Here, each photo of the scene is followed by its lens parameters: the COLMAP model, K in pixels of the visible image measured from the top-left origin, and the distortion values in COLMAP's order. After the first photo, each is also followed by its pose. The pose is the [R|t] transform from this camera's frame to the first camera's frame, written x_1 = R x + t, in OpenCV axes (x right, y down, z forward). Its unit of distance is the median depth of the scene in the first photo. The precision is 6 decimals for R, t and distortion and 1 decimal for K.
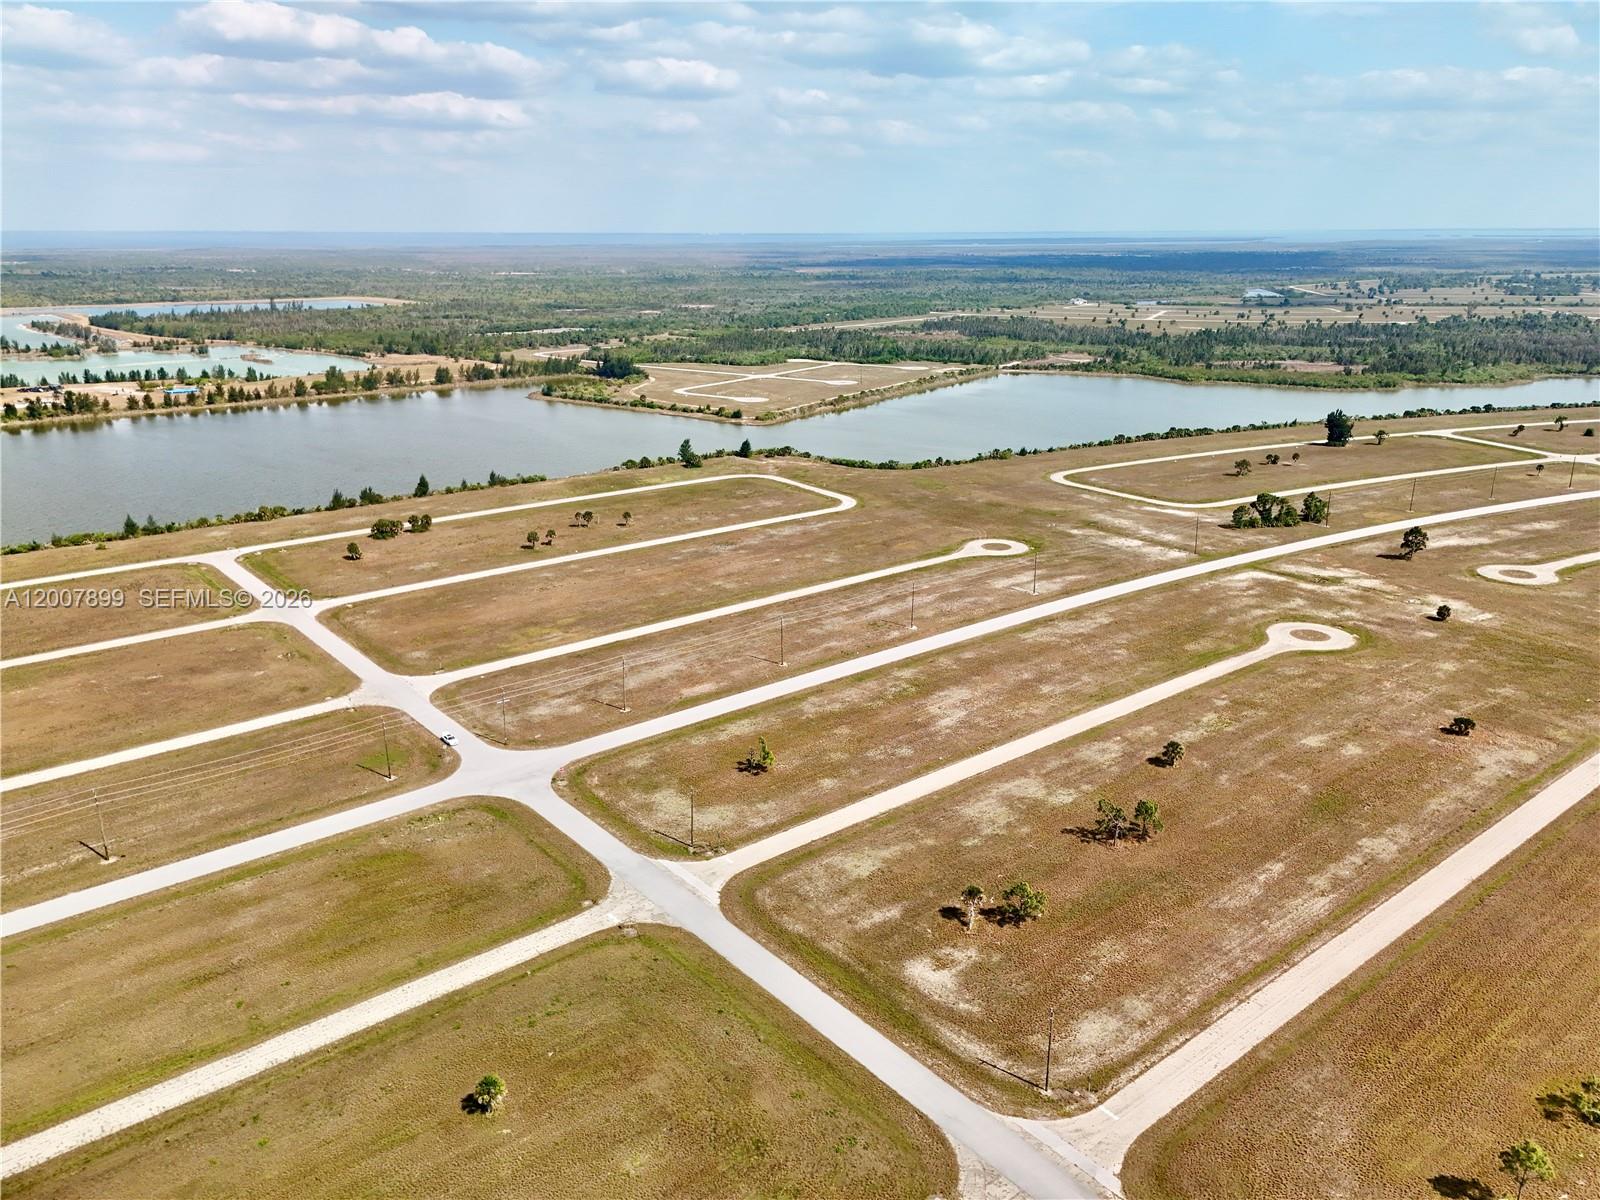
lens RADIAL K [[1172.6, 0, 804.4], [0, 1172.6, 601.1], [0, 0, 1]] dist [0.081086, -0.086507]
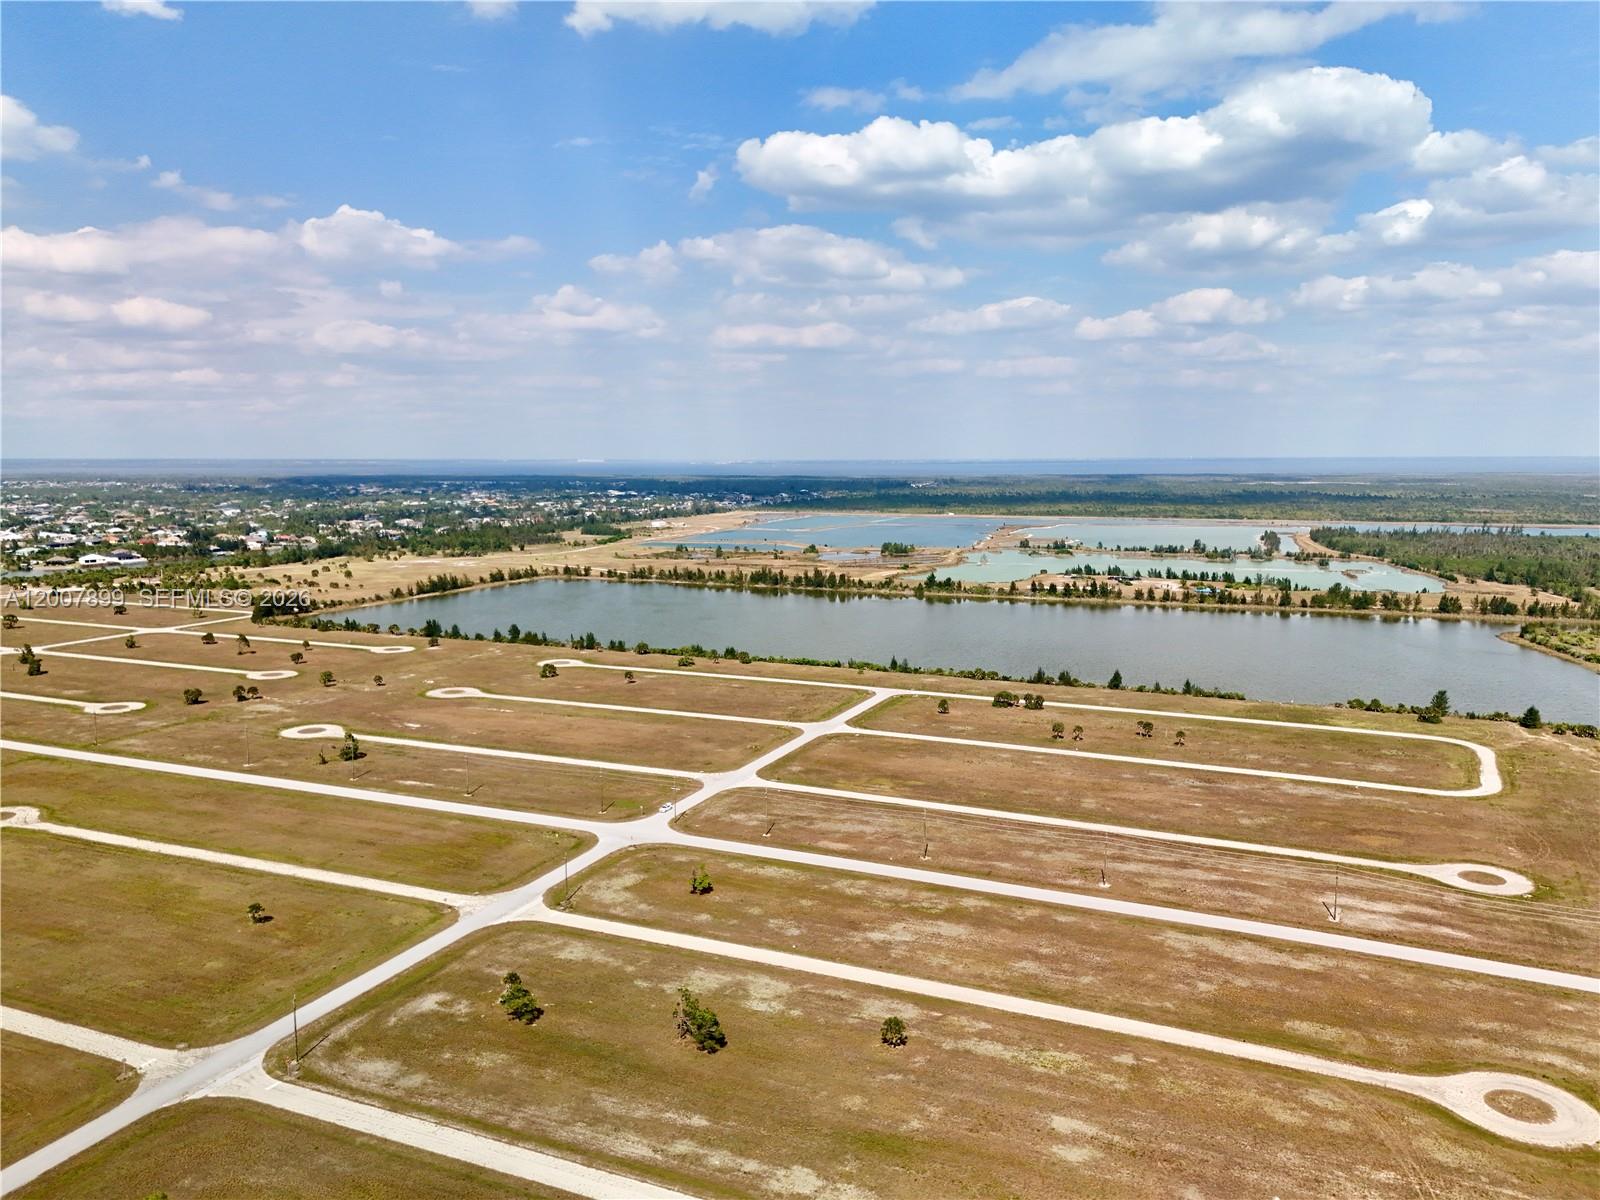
lens RADIAL K [[1172.6, 0, 804.4], [0, 1172.6, 601.1], [0, 0, 1]] dist [0.081086, -0.086507]
pose [[0.452300, 0.111669, -0.884847, 0.746811], [-0.267777, 0.963359, -0.015300, -0.108075], [0.850718, 0.243862, 0.465630, 0.334362]]
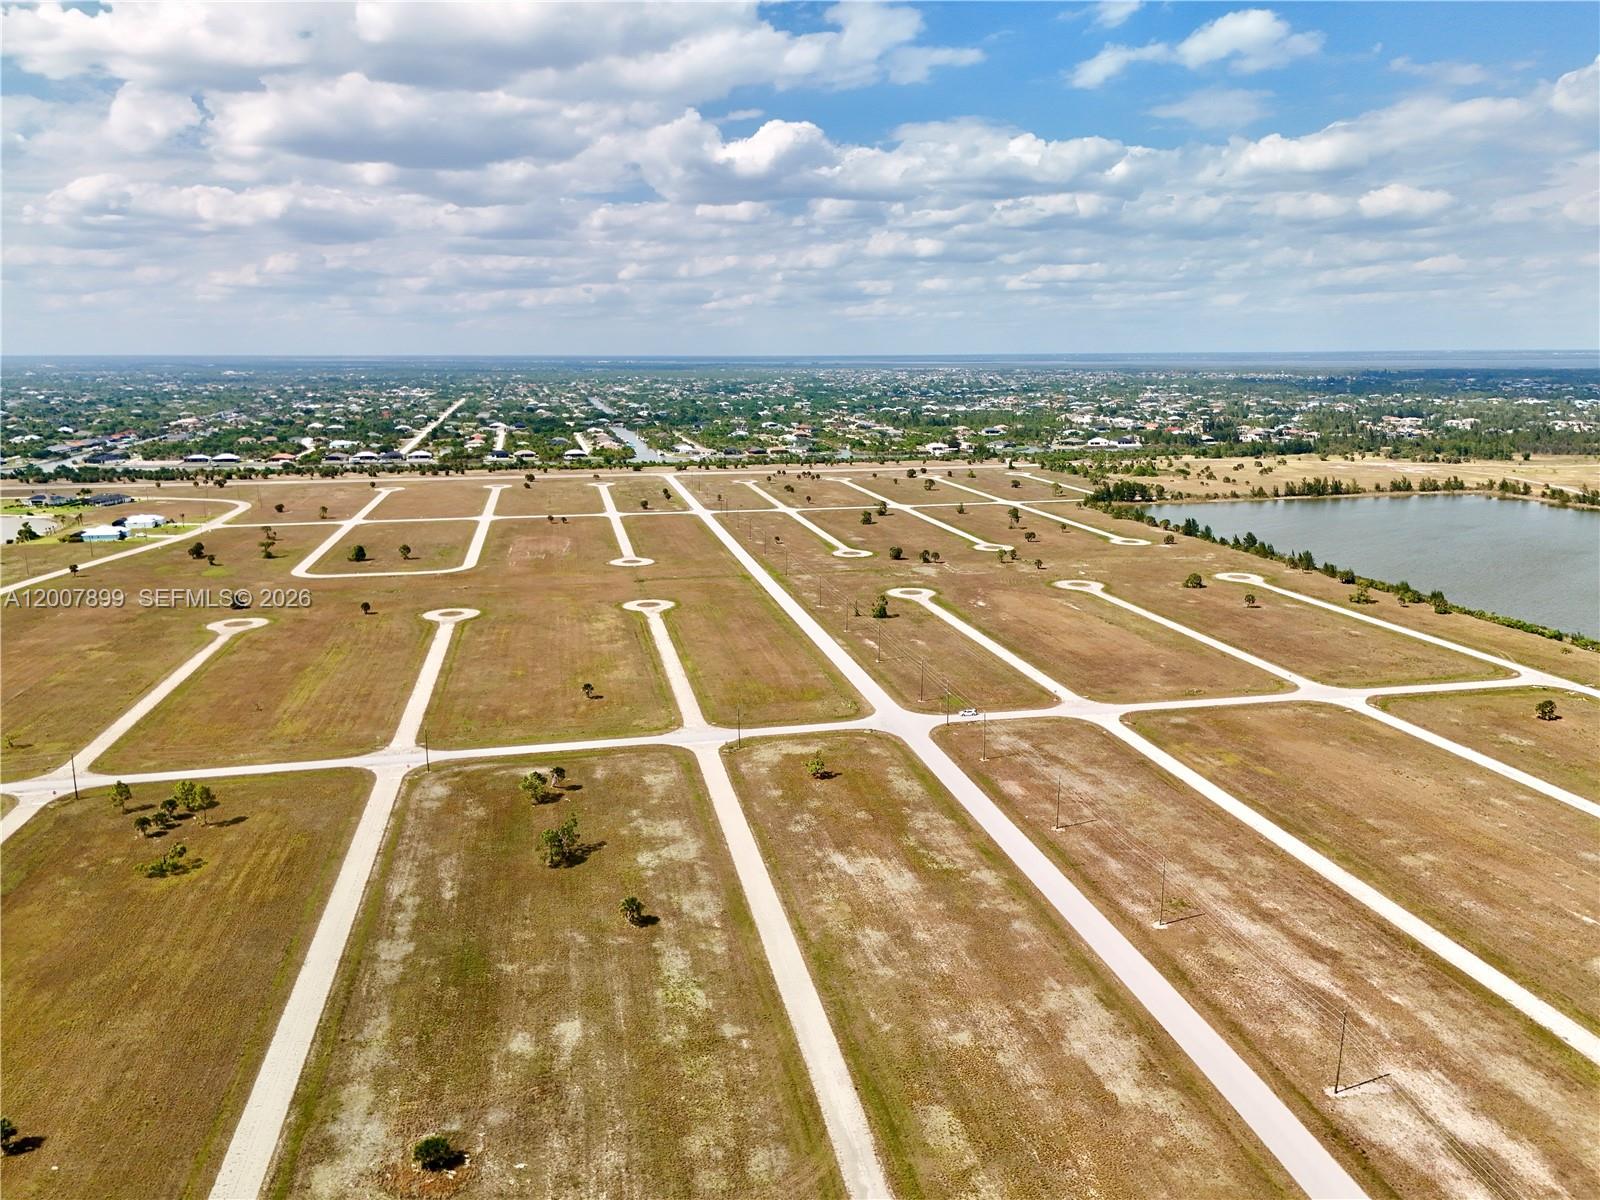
lens RADIAL K [[1172.6, 0, 804.4], [0, 1172.6, 601.1], [0, 0, 1]] dist [0.081086, -0.086507]
pose [[-0.460286, 0.188330, -0.867565, 0.731123], [-0.263380, 0.904274, 0.336035, -0.316020], [0.847802, 0.383171, -0.366623, 0.992131]]
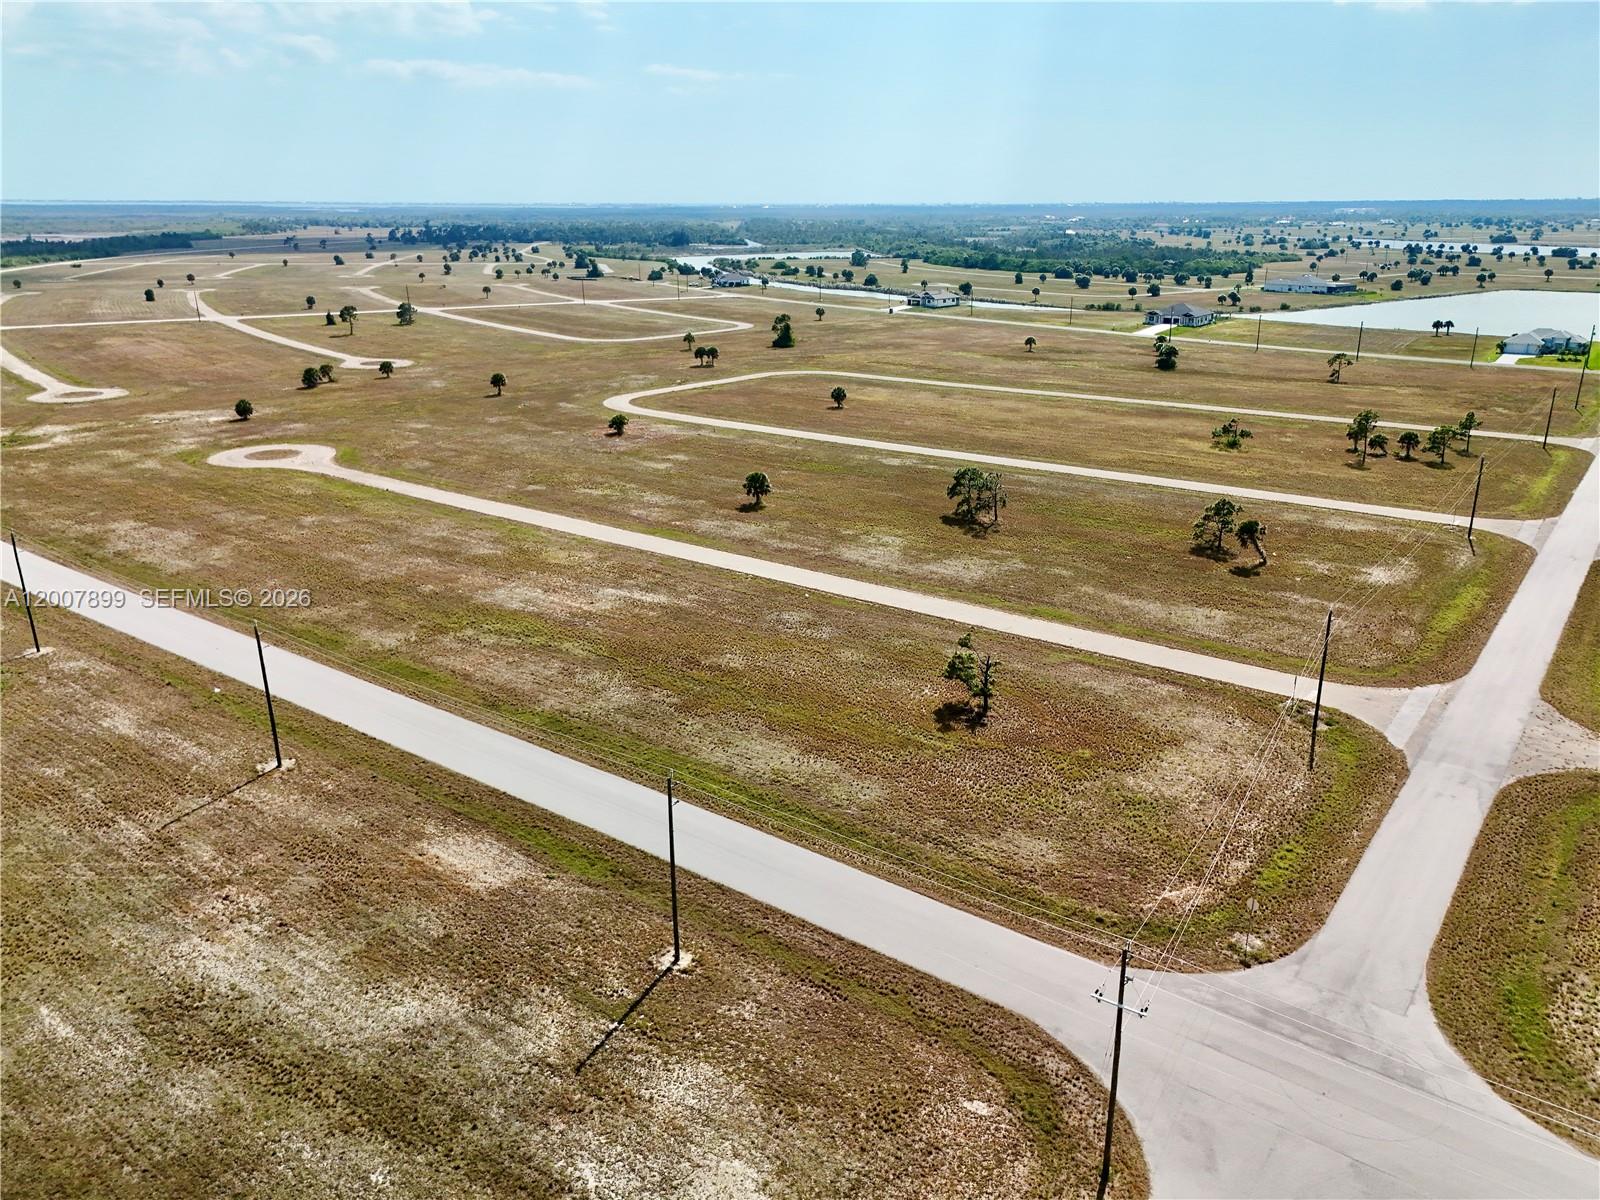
lens RADIAL K [[1159.5, 0, 807.0], [0, 1159.5, 636.4], [0, 0, 1]] dist [0.066059, -0.061580]
pose [[-0.241792, -0.337507, 0.909739, -0.316140], [0.293187, 0.868325, 0.400066, -0.061892], [-0.924975, 0.363456, -0.111001, 0.796821]]
